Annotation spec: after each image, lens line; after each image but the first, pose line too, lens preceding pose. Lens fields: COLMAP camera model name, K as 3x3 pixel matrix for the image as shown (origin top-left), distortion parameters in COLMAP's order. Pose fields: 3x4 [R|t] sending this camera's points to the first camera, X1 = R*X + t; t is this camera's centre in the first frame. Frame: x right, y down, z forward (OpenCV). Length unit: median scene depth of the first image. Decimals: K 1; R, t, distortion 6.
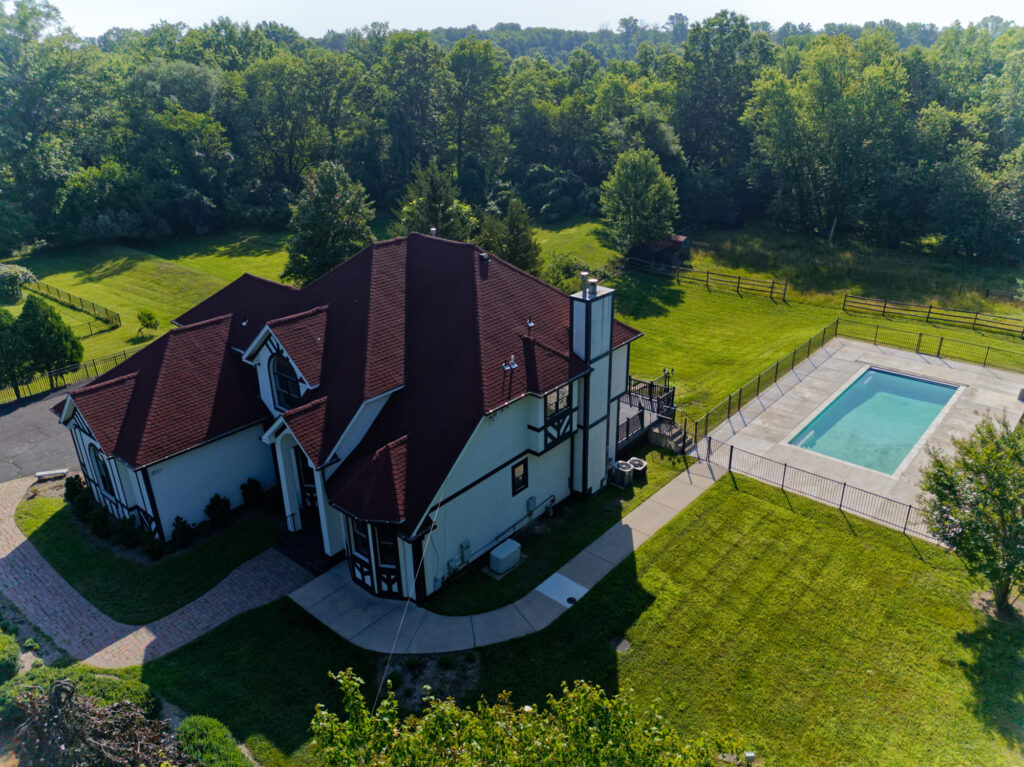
lens RADIAL K [[717.1, 0, 515.3], [0, 717.1, 381.6], [0, 0, 1]] dist [0.072703, -0.078441]
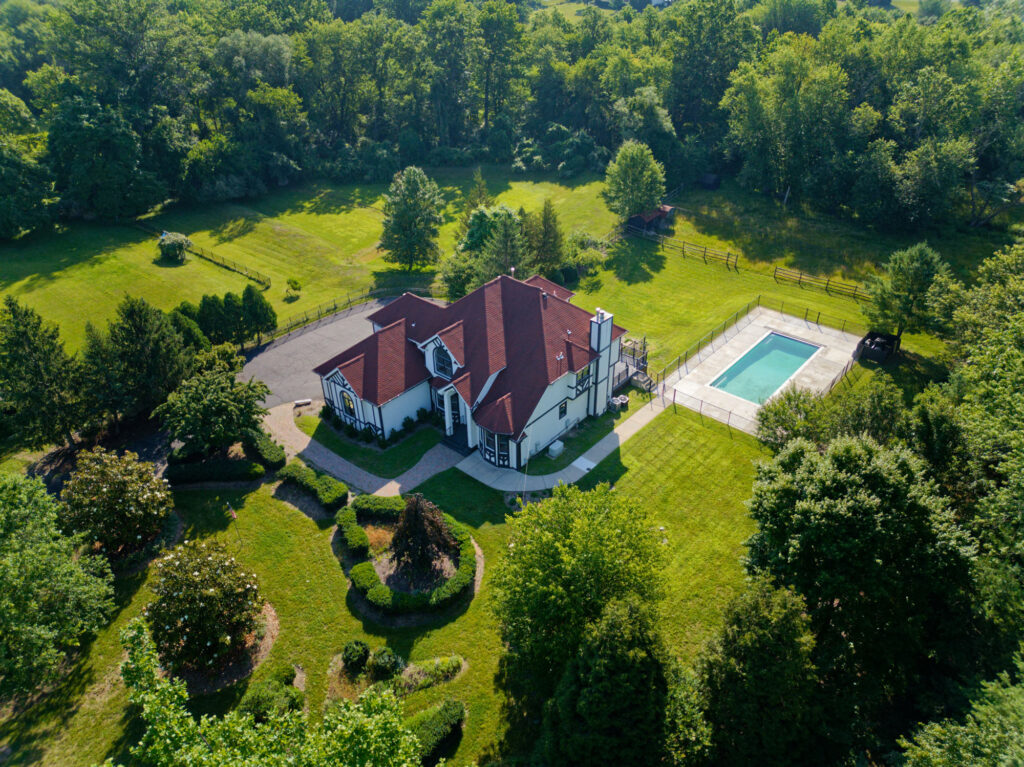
lens RADIAL K [[717.1, 0, 515.3], [0, 717.1, 381.6], [0, 0, 1]] dist [0.072703, -0.078441]
pose [[0.999992, 0.003895, 0.000108, -0.104356], [-0.003861, 0.986675, 0.162659, -0.221345], [0.000527, -0.162658, 0.986682, -0.784203]]
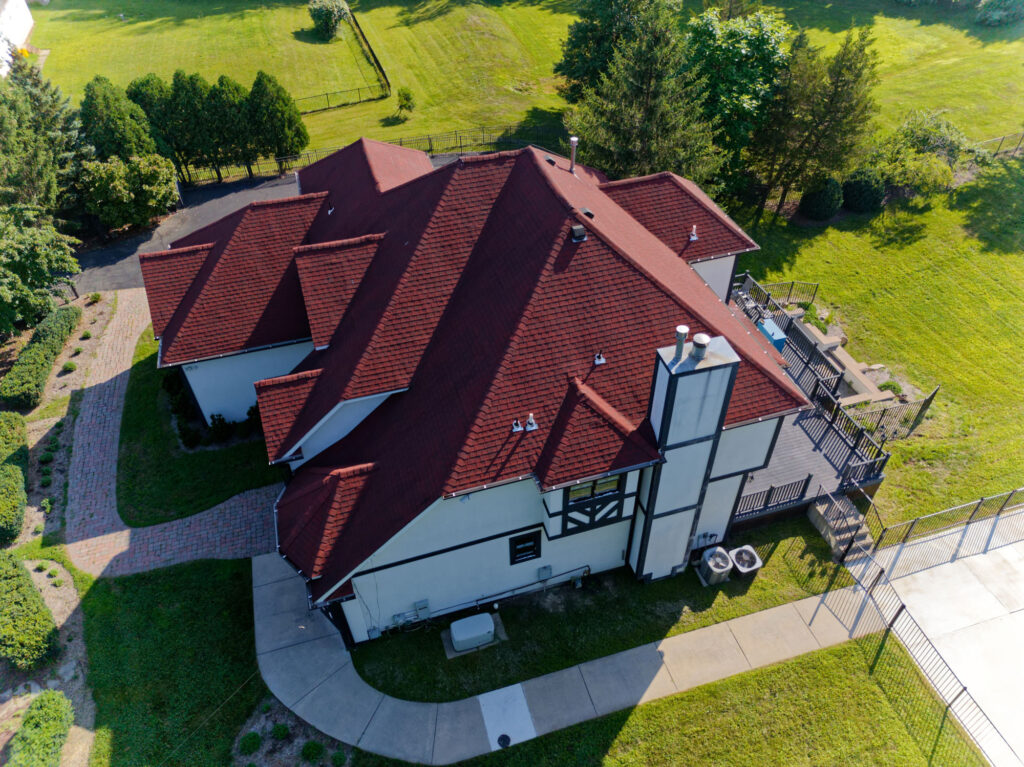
lens RADIAL K [[717.1, 0, 515.3], [0, 717.1, 381.6], [0, 0, 1]] dist [0.072703, -0.078441]
pose [[0.844803, 0.368838, -0.387642, 0.183975], [-0.214764, 0.897277, 0.385708, -0.252643], [0.490086, -0.242596, 0.837235, 0.341177]]
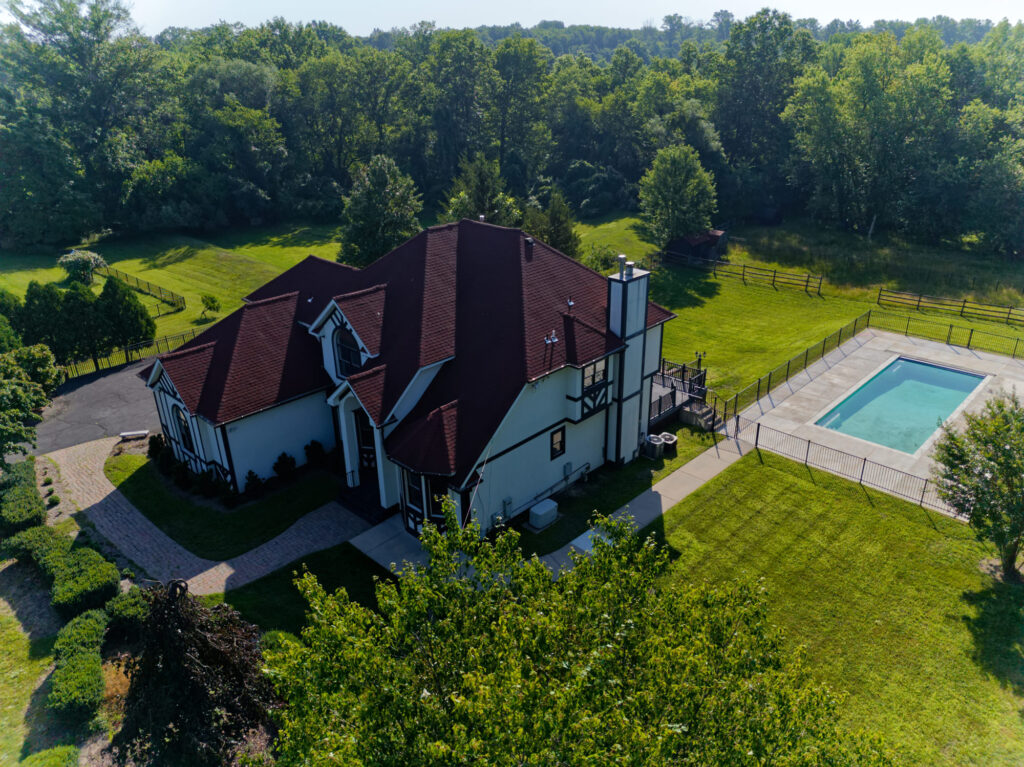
lens RADIAL K [[717.1, 0, 515.3], [0, 717.1, 381.6], [0, 0, 1]] dist [0.072703, -0.078441]
pose [[0.998582, 0.020814, -0.049005, -0.005839], [-0.020678, 0.999781, 0.003273, 0.030861], [0.049063, -0.002255, 0.998793, -0.074956]]
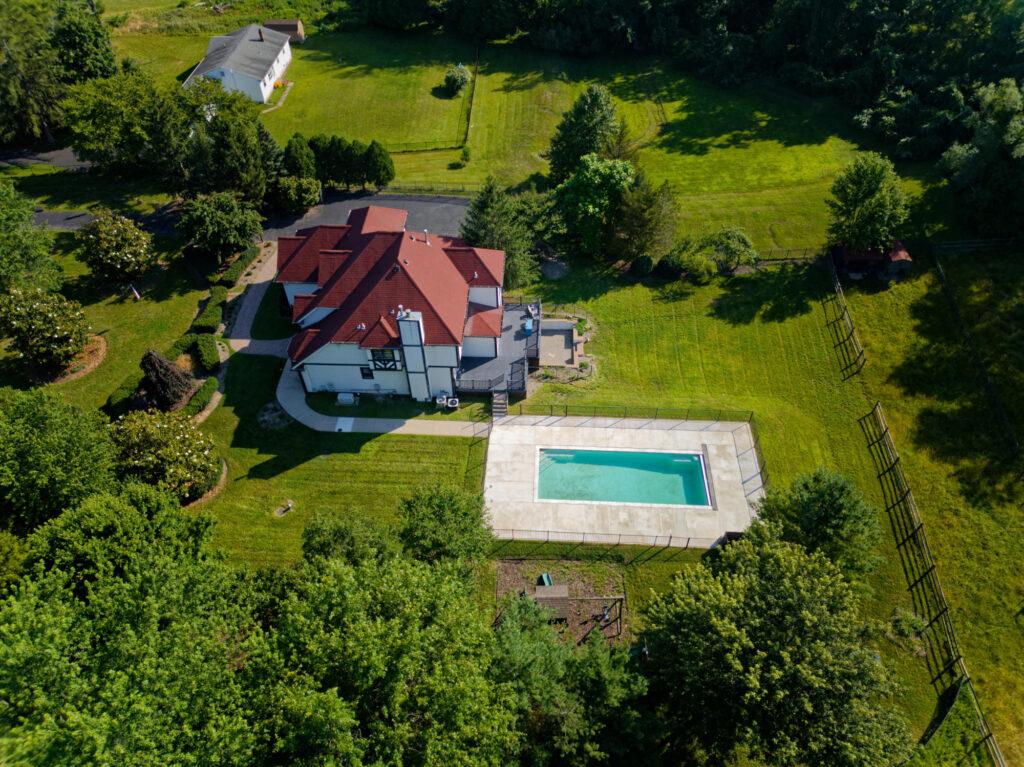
lens RADIAL K [[717.1, 0, 515.3], [0, 717.1, 381.6], [0, 0, 1]] dist [0.072703, -0.078441]
pose [[0.618071, 0.571774, -0.539503, 1.171684], [-0.316417, 0.809179, 0.495085, -0.843827], [0.719631, -0.135290, 0.681049, -0.099234]]
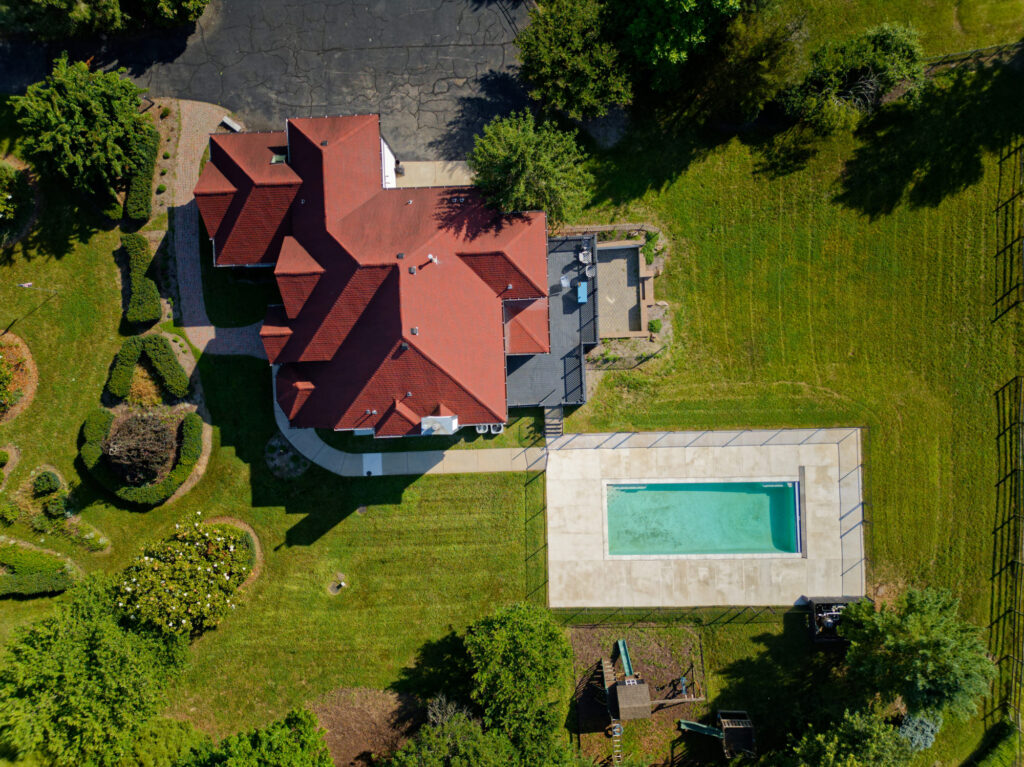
lens RADIAL K [[717.1, 0, 515.3], [0, 717.1, 381.6], [0, 0, 1]] dist [0.072703, -0.078441]
pose [[0.679206, 0.733944, -0.002243, 0.126005], [-0.271688, 0.254263, 0.928190, -1.242080], [0.681810, -0.629822, 0.372101, 0.527602]]
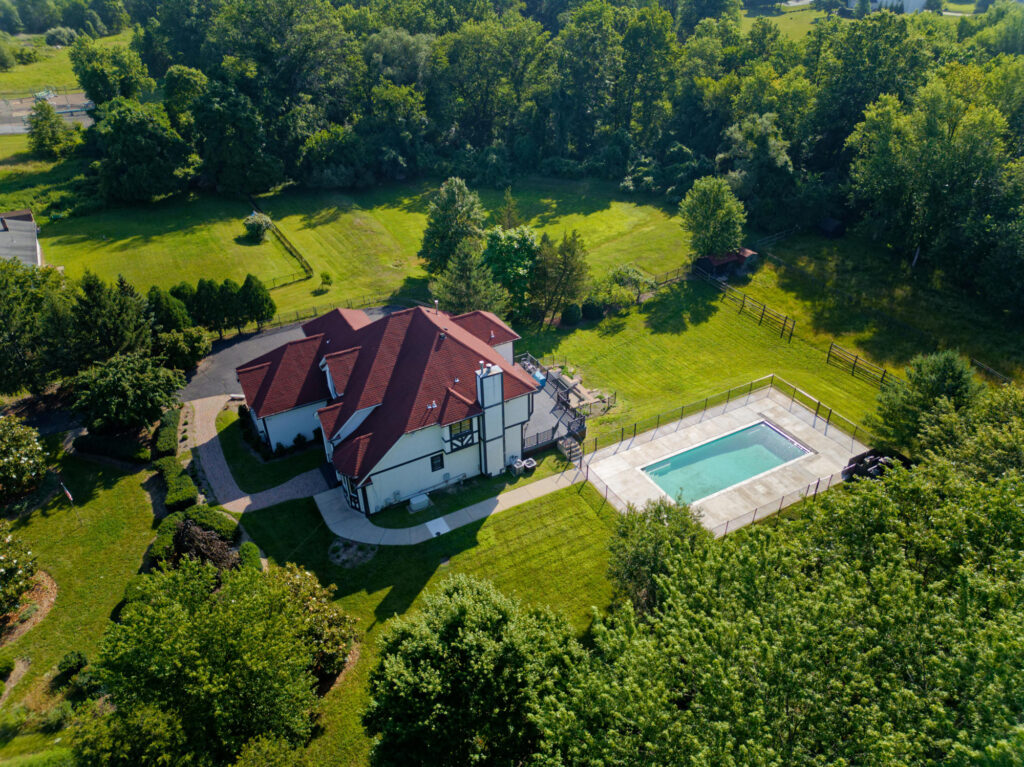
lens RADIAL K [[717.1, 0, 515.3], [0, 717.1, 381.6], [0, 0, 1]] dist [0.072703, -0.078441]
pose [[0.938044, 0.192515, -0.288117, 0.559976], [-0.142169, 0.972083, 0.186660, -0.359872], [0.316008, -0.134134, 0.939227, -0.514436]]
